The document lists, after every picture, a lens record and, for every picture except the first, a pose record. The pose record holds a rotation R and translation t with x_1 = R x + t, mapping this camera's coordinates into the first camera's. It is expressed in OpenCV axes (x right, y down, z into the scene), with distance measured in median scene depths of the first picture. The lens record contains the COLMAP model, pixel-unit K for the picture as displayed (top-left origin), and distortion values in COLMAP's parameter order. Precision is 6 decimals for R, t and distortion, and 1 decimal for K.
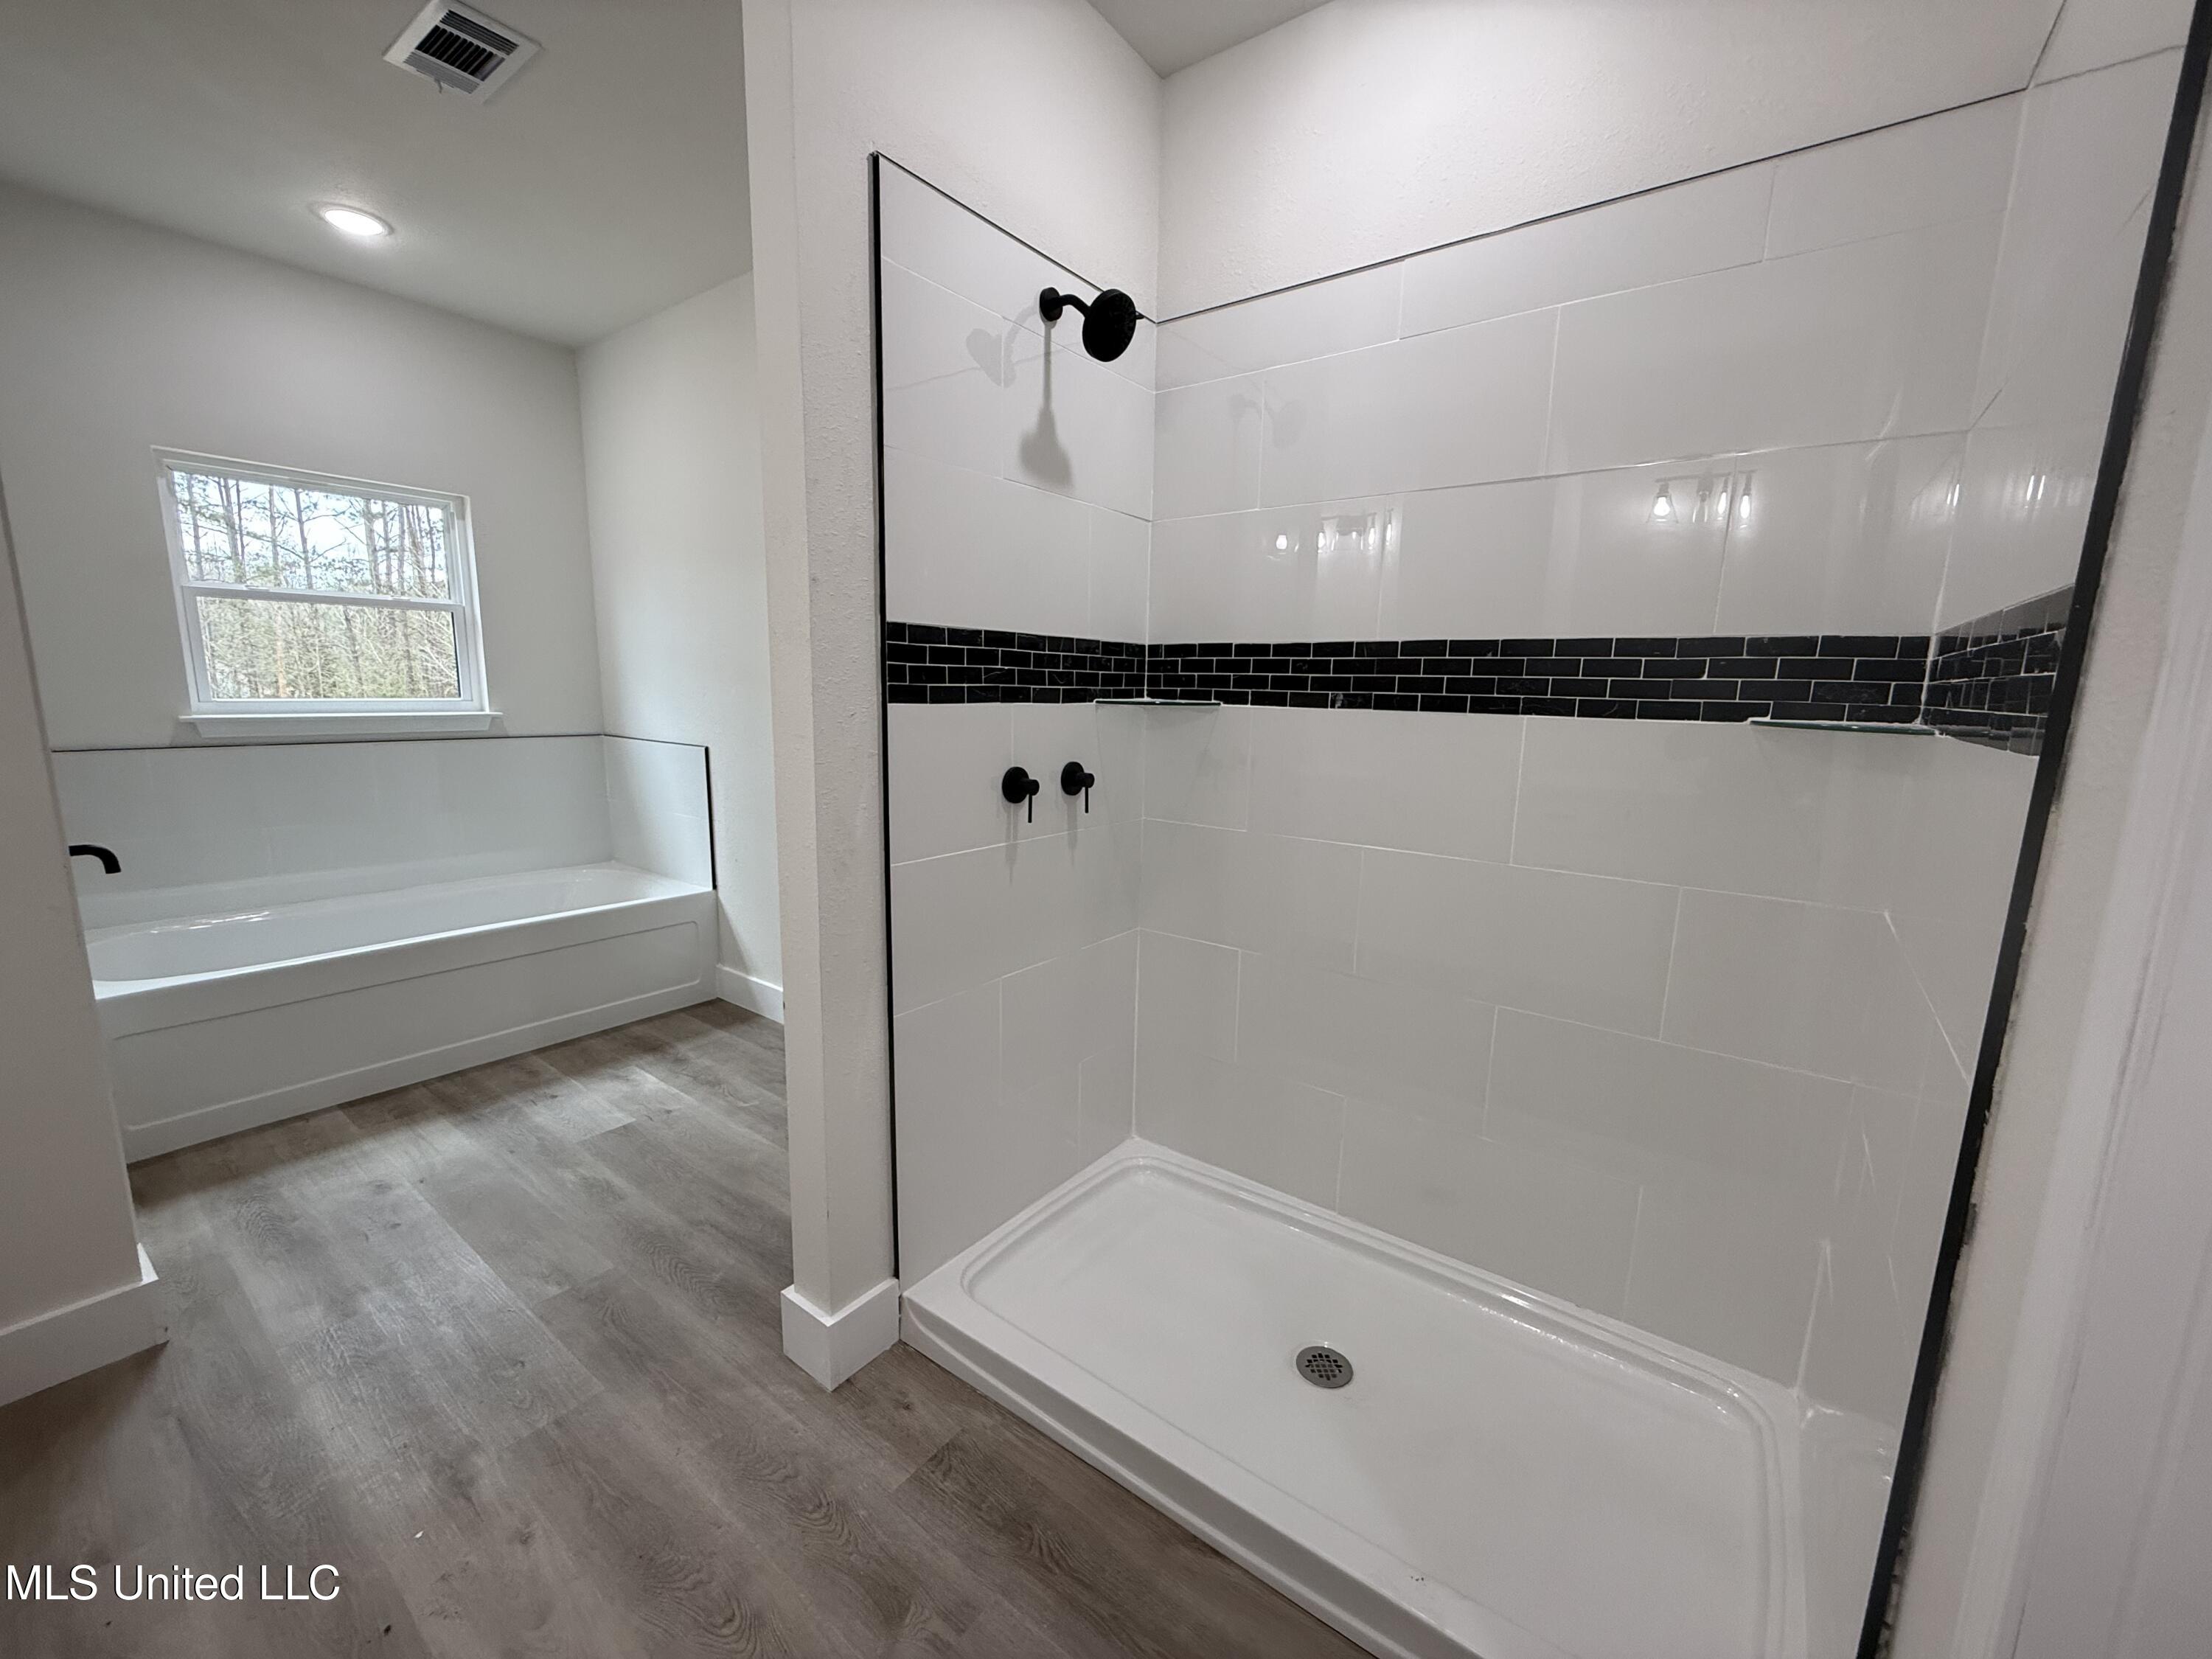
lens RADIAL K [[877.8, 0, 1100.8], [0, 877.8, 835.3], [0, 0, 1]] dist [-0.001377, -0.000017]
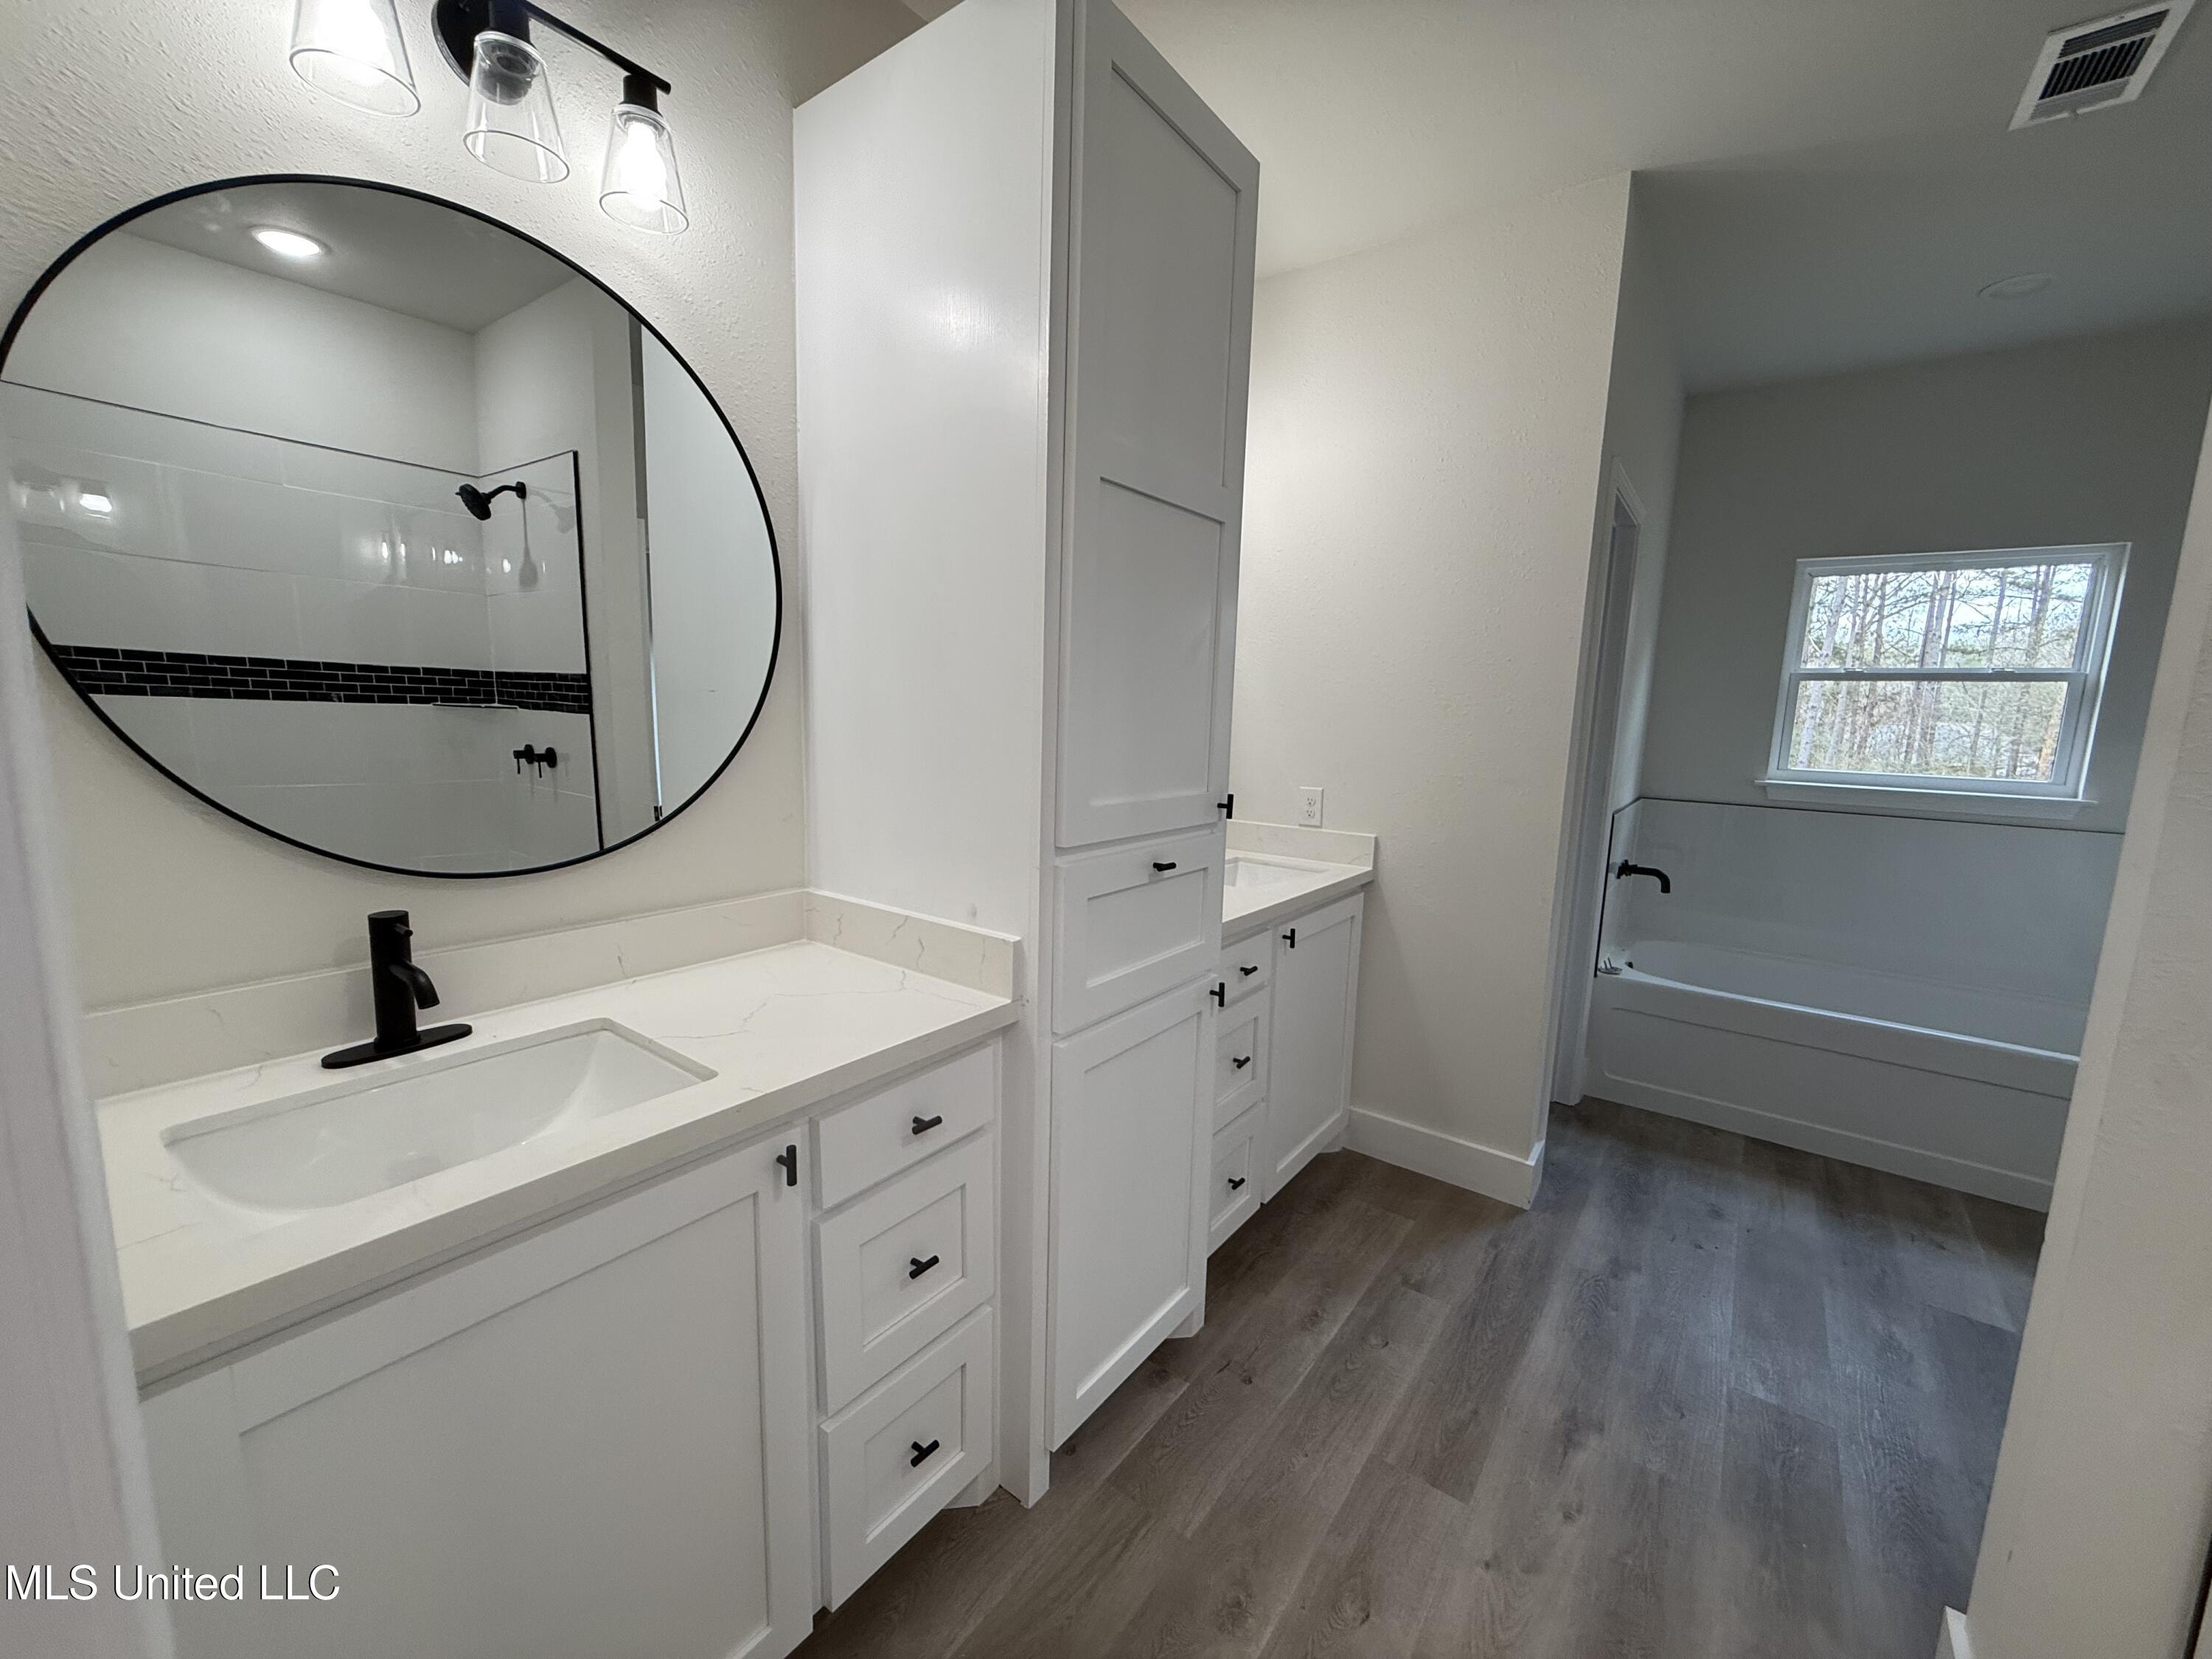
lens RADIAL K [[881.0, 0, 1099.7], [0, 881.0, 834.1], [0, 0, 1]] dist [-0.000895, -0.000009]
pose [[-0.001709, 0.125326, -0.992114, 0.191737], [-0.199447, 0.972140, 0.123146, -0.037462], [0.979907, 0.198085, 0.023334, 0.111754]]
